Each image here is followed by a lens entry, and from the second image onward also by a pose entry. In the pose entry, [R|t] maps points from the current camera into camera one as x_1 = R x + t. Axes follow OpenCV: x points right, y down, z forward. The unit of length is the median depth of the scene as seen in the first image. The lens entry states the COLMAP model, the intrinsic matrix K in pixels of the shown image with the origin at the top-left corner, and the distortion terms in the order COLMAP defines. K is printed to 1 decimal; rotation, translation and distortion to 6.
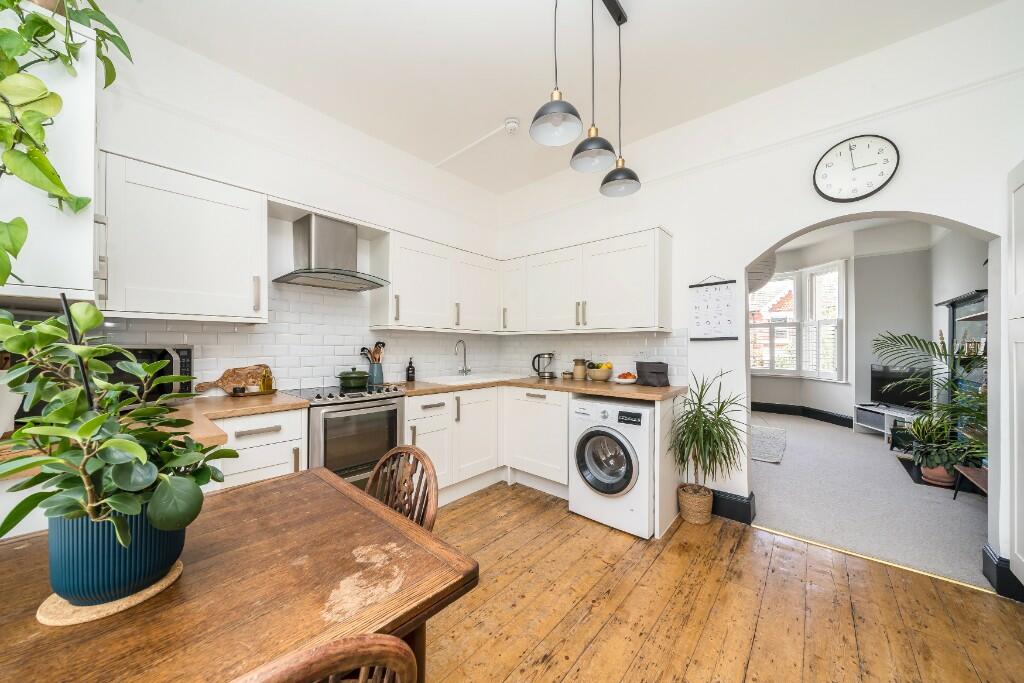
lens RADIAL K [[347.9, 0, 511.3], [0, 347.9, 344.9], [0, 0, 1]] dist [0.000358, -0.000024]
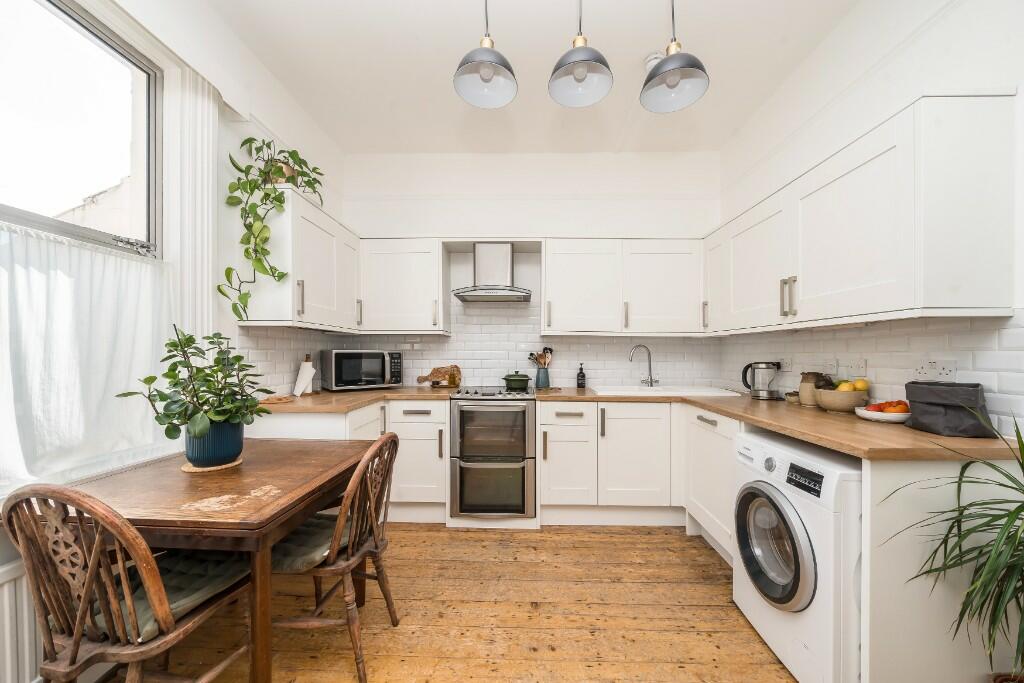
lens RADIAL K [[361.9, 0, 514.3], [0, 361.9, 354.2], [0, 0, 1]] dist [-0.000936, -0.000045]
pose [[0.647237, 0.001335, -0.762288, 0.425598], [0.000777, 0.999997, 0.002411, 0.009067], [0.762289, -0.002153, 0.647234, 0.247770]]
